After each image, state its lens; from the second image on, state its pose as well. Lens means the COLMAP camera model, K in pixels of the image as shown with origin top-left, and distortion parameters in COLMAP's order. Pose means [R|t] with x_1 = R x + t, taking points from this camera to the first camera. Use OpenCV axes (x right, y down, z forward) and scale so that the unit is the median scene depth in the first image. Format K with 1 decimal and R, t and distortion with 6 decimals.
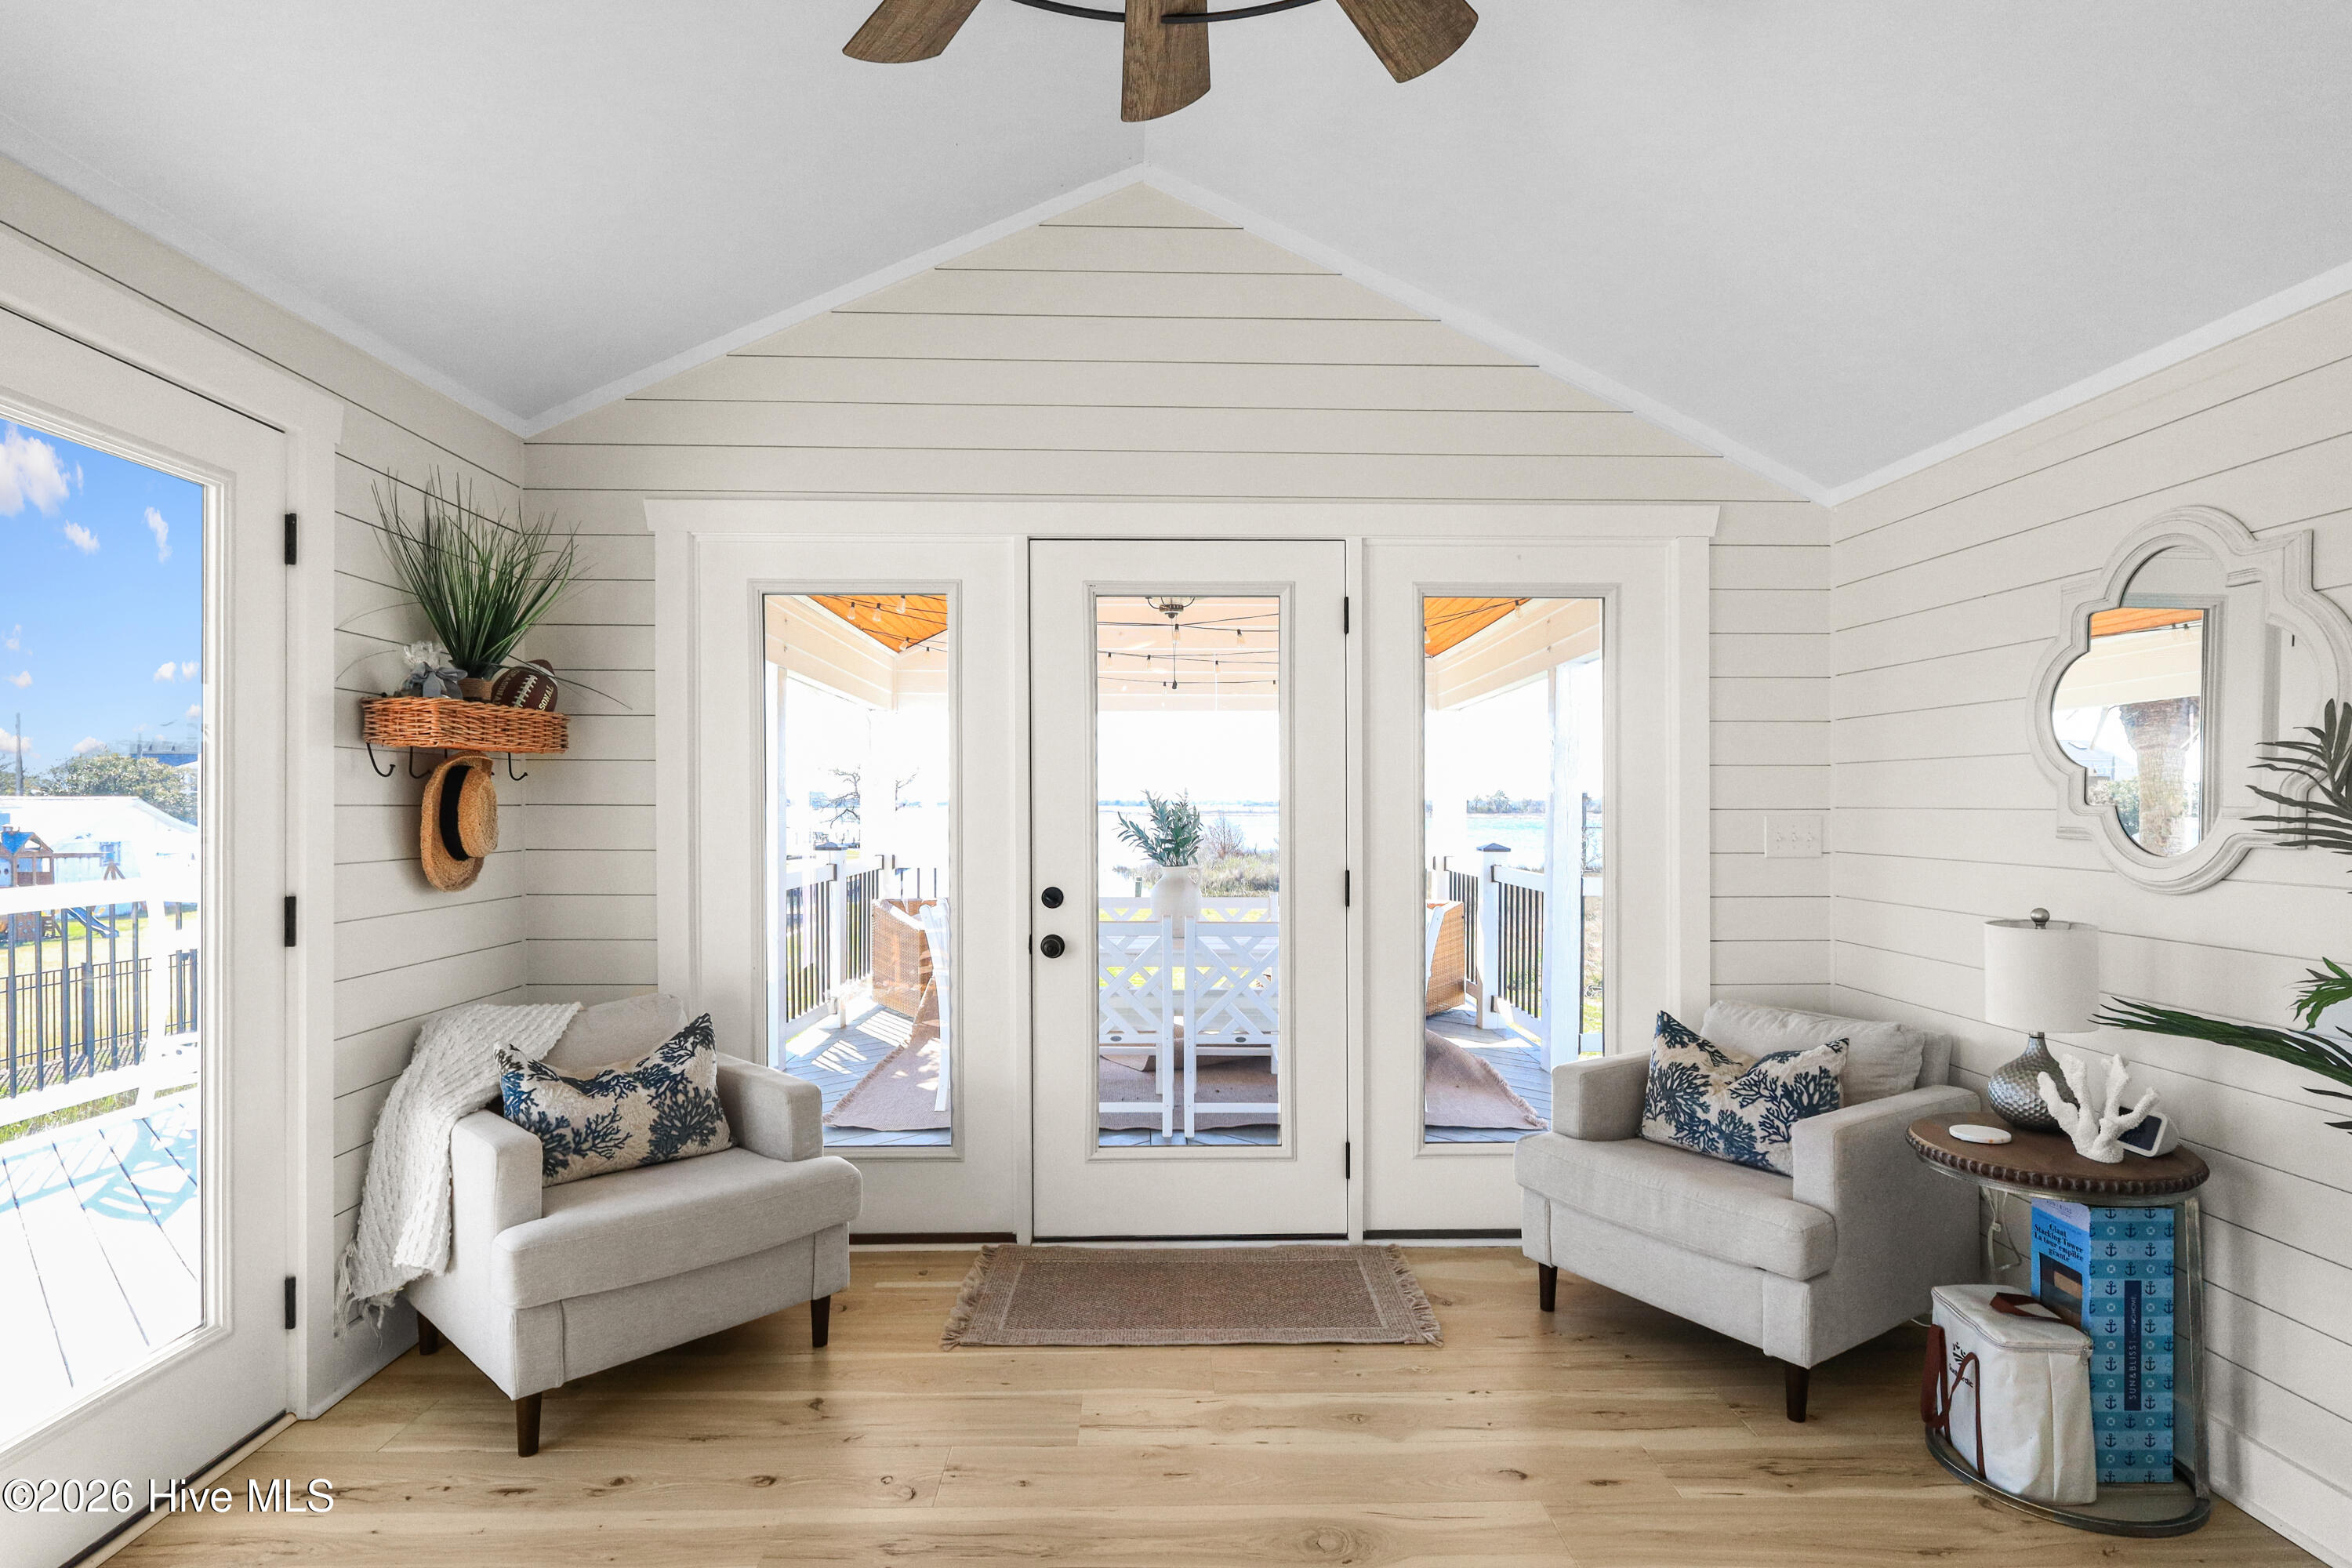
lens RADIAL K [[1209.9, 0, 1176.7], [0, 1209.9, 814.3], [0, 0, 1]] dist [-0.001964, 0.000284]
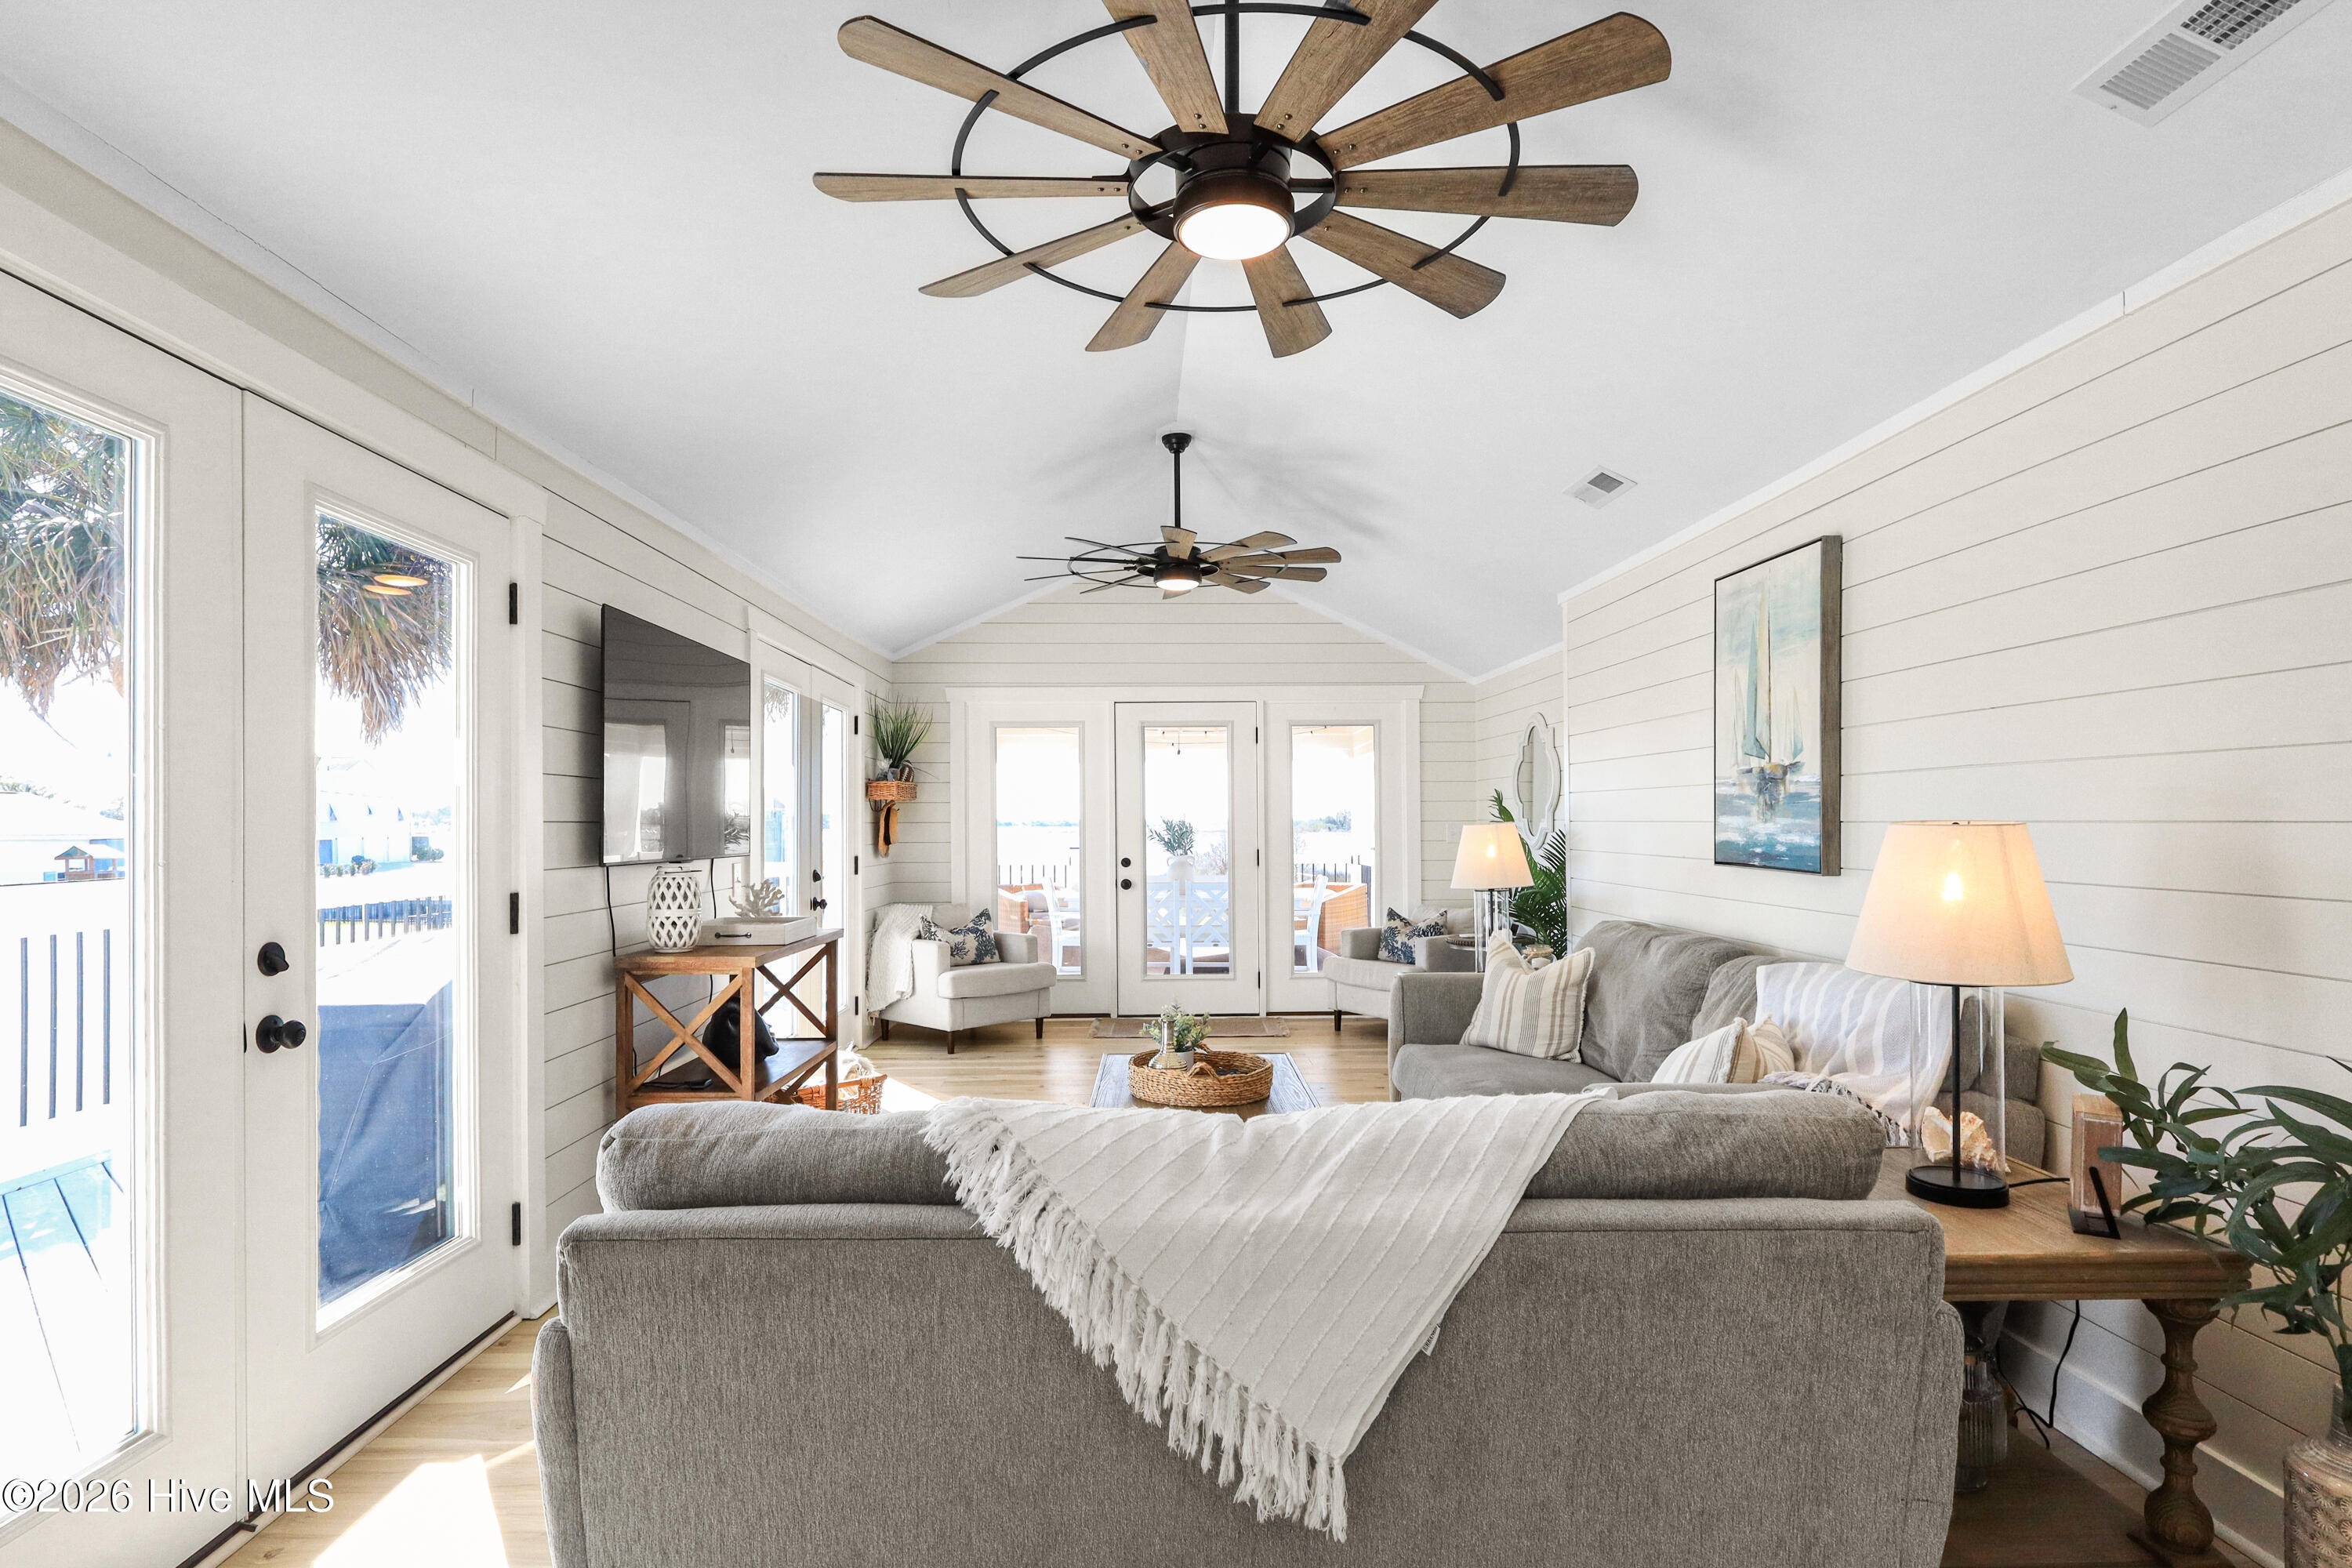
lens RADIAL K [[1209.9, 0, 1176.7], [0, 1209.9, 814.3], [0, 0, 1]] dist [-0.001964, 0.000284]
pose [[0.999971, -0.007188, -0.002571, -0.002459], [0.007145, 0.999844, -0.016130, 0.019191], [0.002686, 0.016112, 0.999867, -1.439227]]
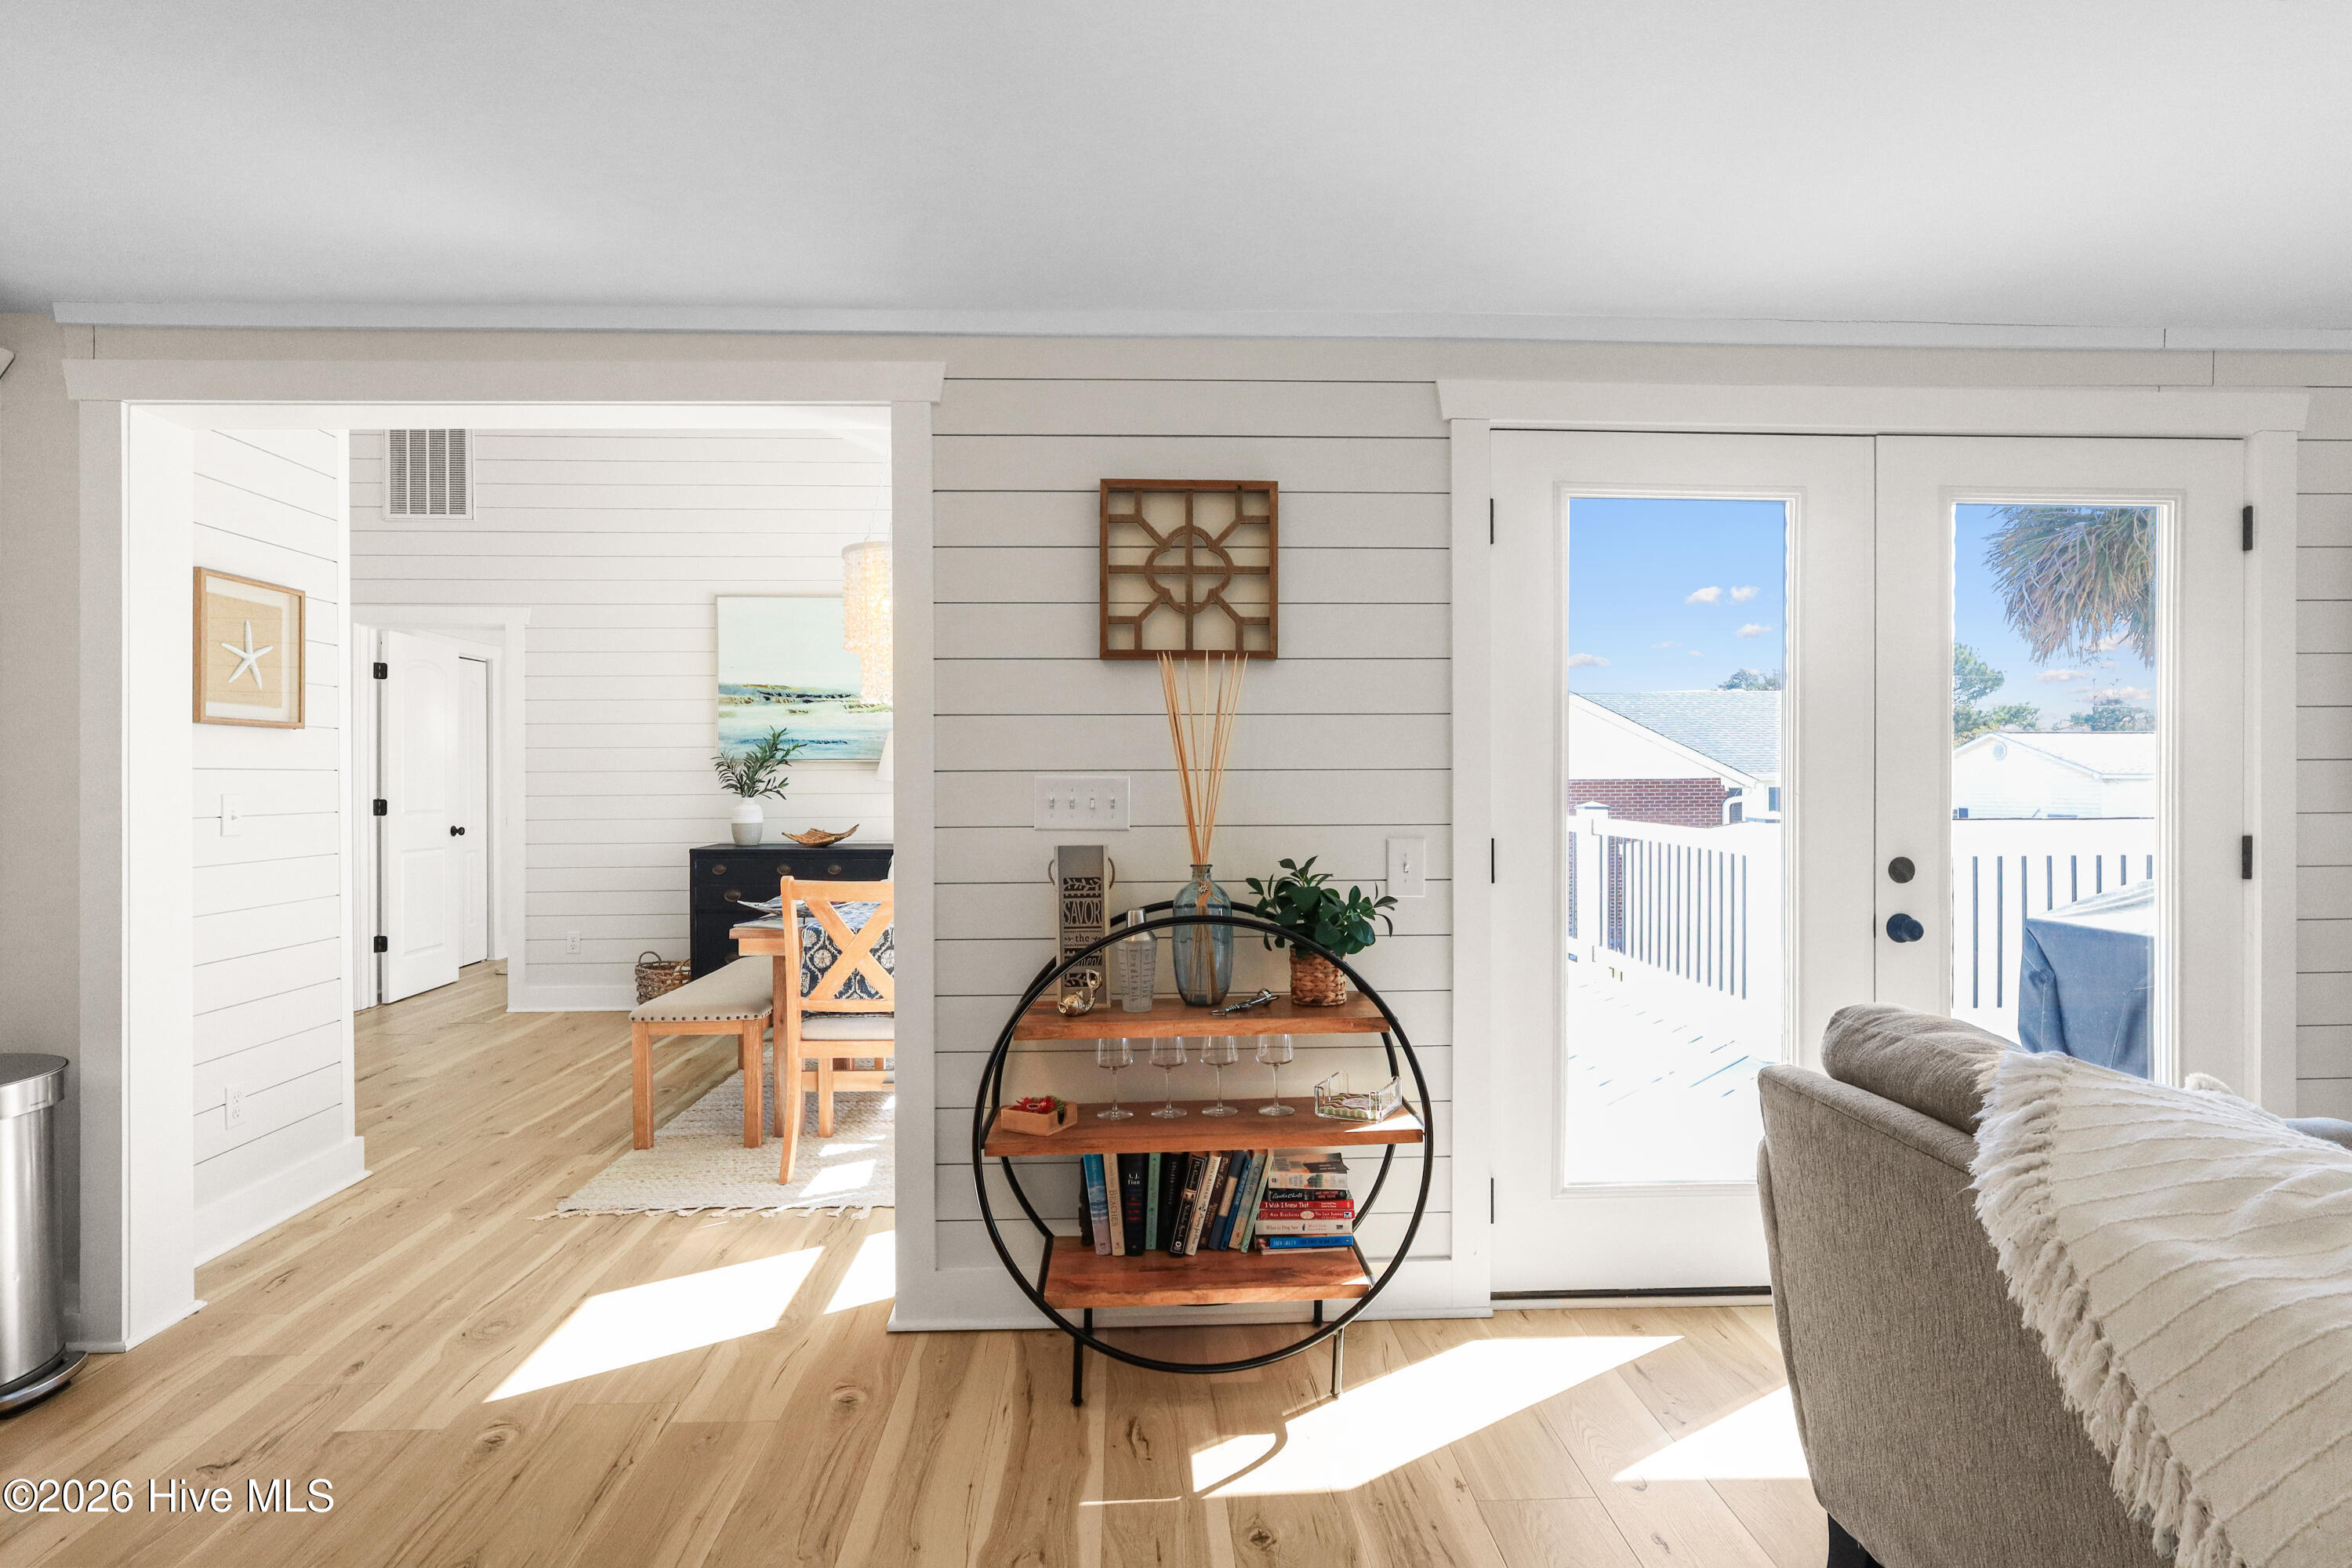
lens RADIAL K [[1204.1, 0, 1176.0], [0, 1204.1, 784.0], [0, 0, 1]] dist [-0.001219, 0.000767]
pose [[0.018136, 0.003816, -0.999828, 0.377094], [-0.001713, 0.999991, 0.003786, 0.021476], [0.999834, 0.001644, 0.018142, -1.287835]]
